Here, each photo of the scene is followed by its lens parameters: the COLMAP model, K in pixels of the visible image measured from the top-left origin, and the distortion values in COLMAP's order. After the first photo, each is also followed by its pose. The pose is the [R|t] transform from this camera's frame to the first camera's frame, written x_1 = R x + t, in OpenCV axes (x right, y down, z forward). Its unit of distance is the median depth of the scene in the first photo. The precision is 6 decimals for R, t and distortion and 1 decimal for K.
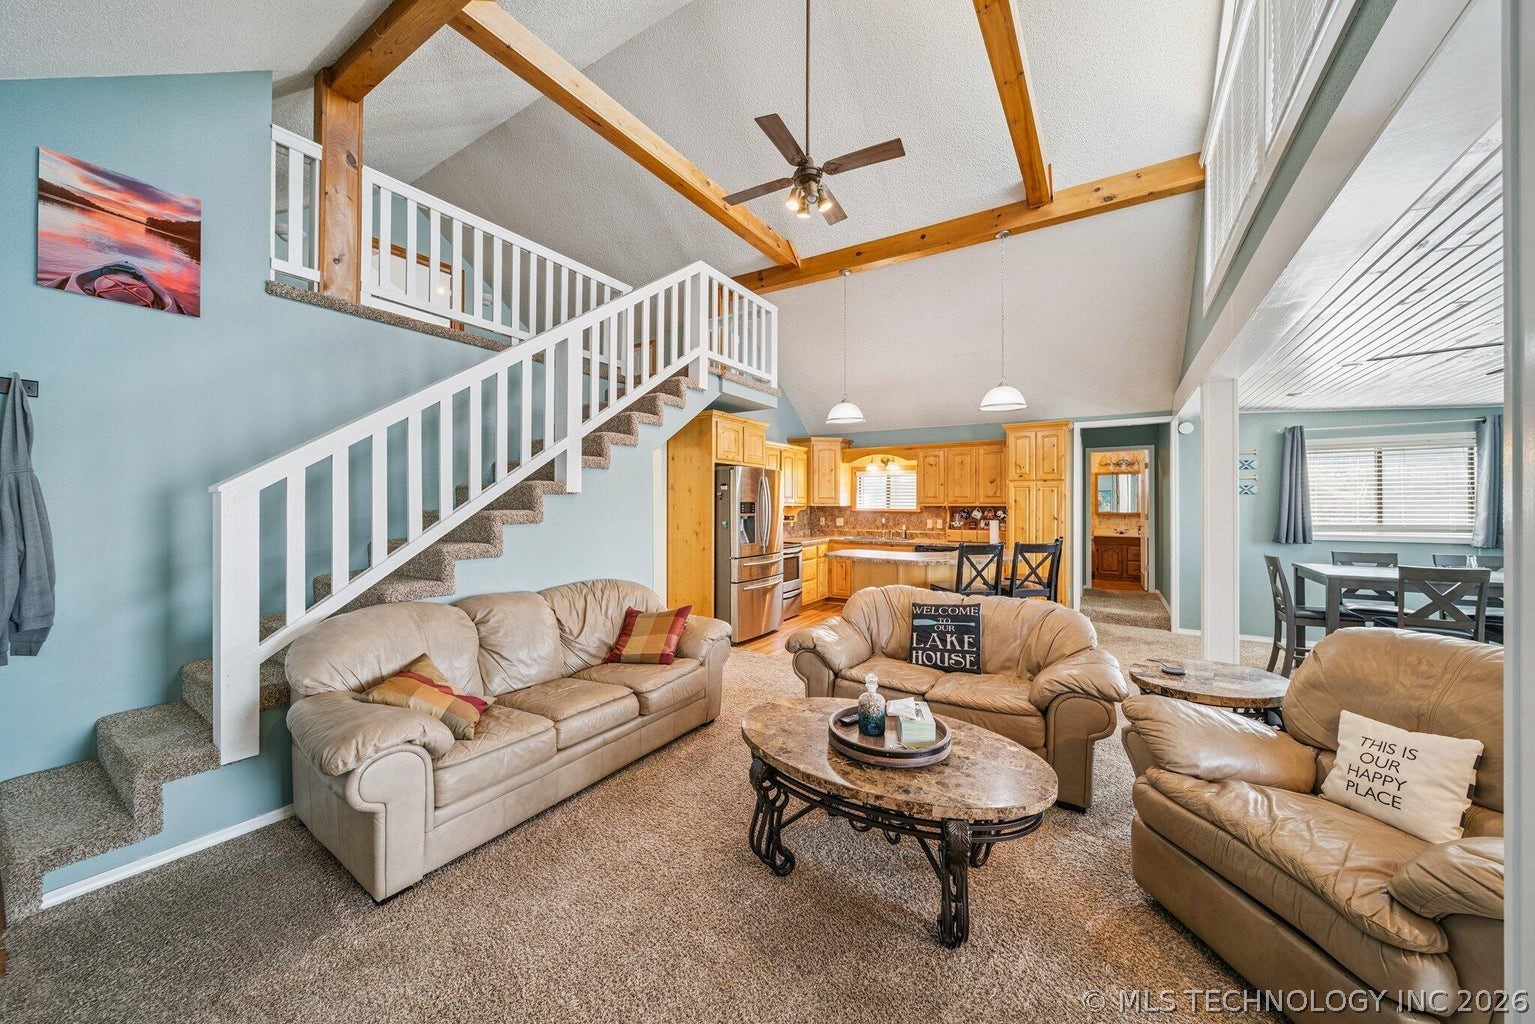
lens RADIAL K [[539.0, 0, 762.1], [0, 539.0, 503.2], [0, 0, 1]] dist [0.001201, -0.001009]
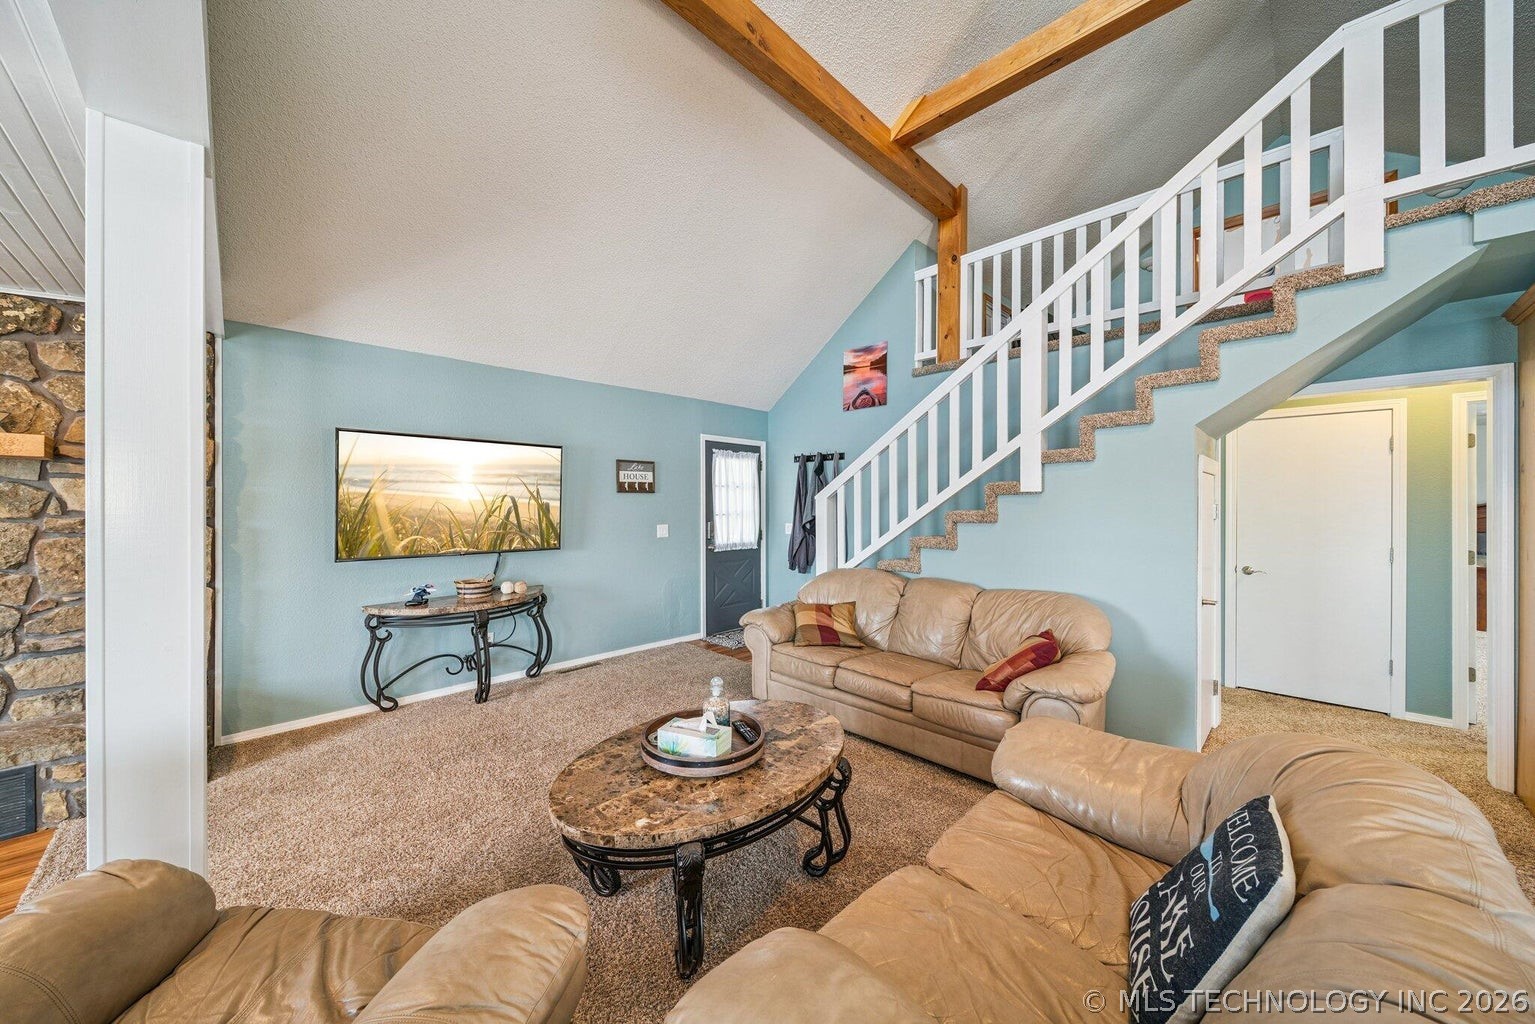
lens RADIAL K [[539.0, 0, 765.4], [0, 539.0, 508.3], [0, 0, 1]] dist [0.001201, -0.001009]
pose [[-0.214491, -0.000114, -0.976726, 0.706758], [0.000077, 1.000000, -0.000133, 0.010298], [0.976726, -0.000104, -0.214491, 0.821515]]
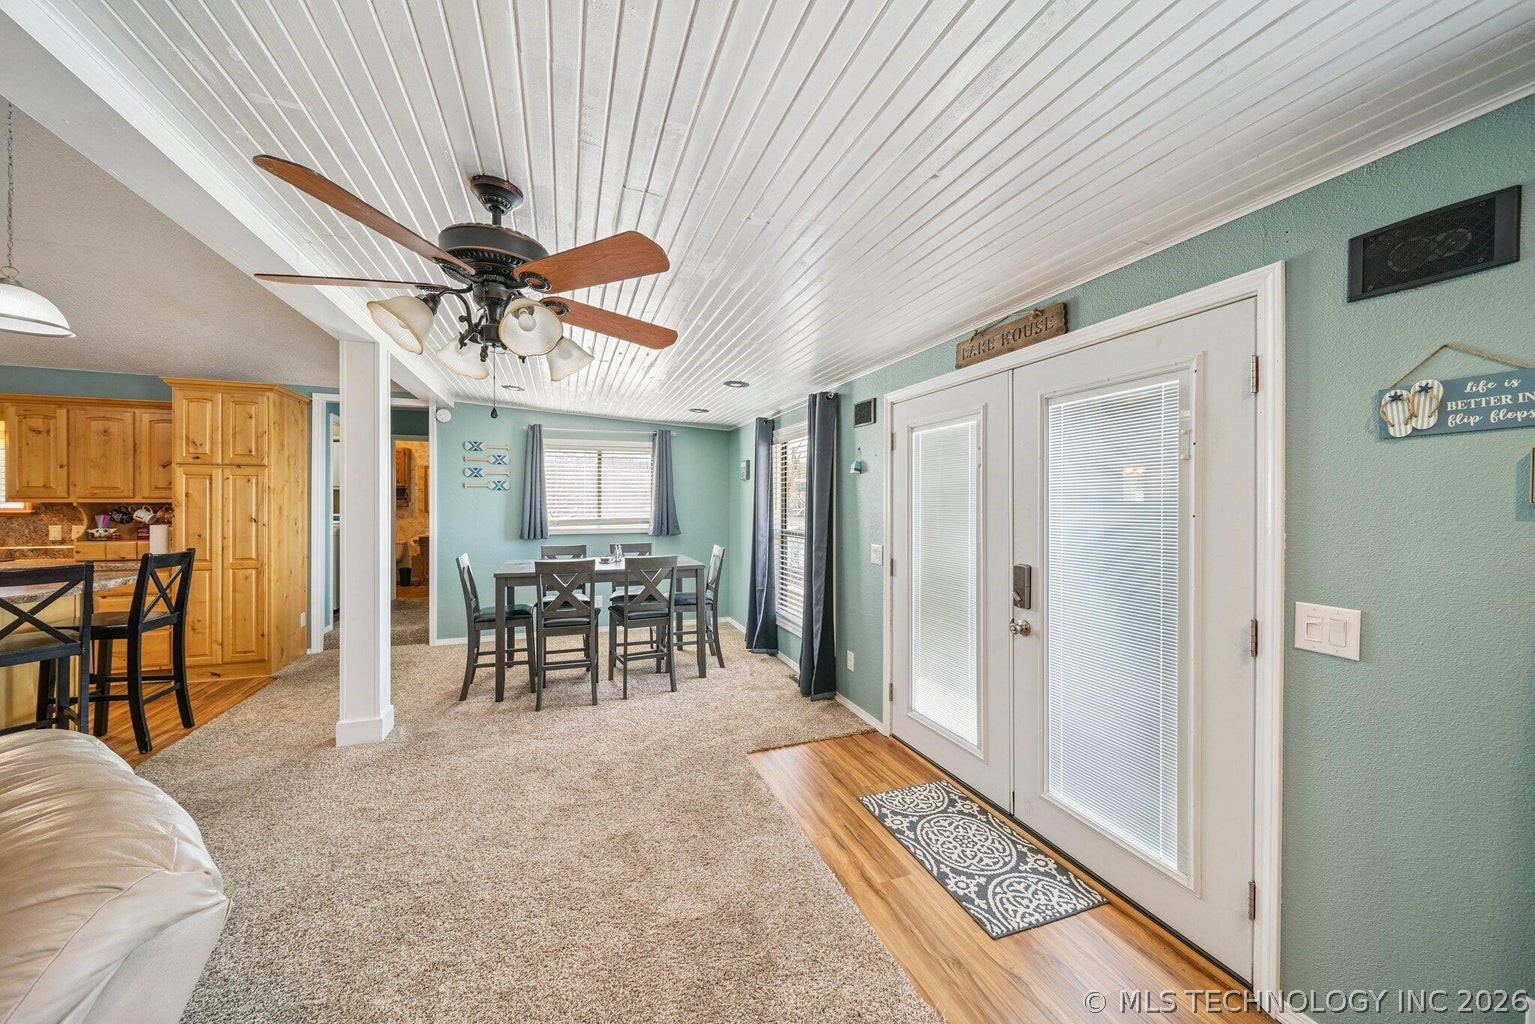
lens RADIAL K [[539.0, 0, 753.4], [0, 539.0, 505.3], [0, 0, 1]] dist [0.001201, -0.001009]
pose [[0.613122, -0.002977, 0.789983, 0.710976], [-0.001883, 0.999985, 0.005230, 0.008275], [-0.789986, -0.004694, 0.613107, 0.075160]]
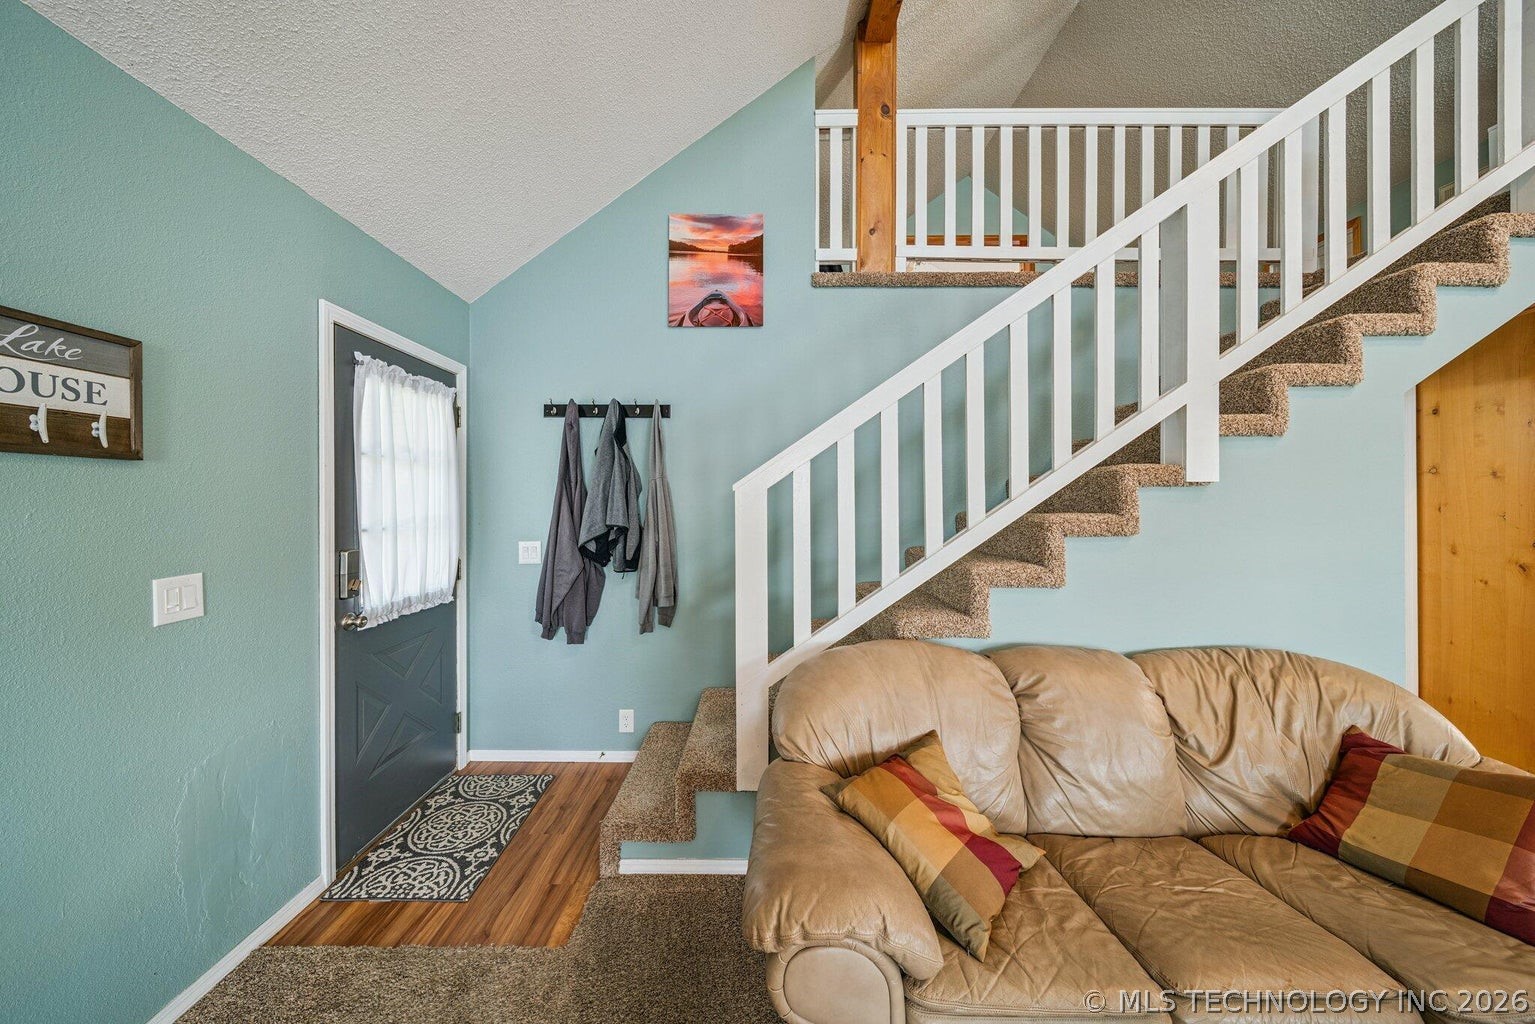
lens RADIAL K [[539.0, 0, 753.4], [0, 539.0, 502.6], [0, 0, 1]] dist [0.001201, -0.001009]
pose [[0.532858, -0.005710, -0.846185, -0.141638], [0.003383, 0.999984, -0.004617, 0.002035], [0.846198, -0.000402, 0.532869, 0.354403]]
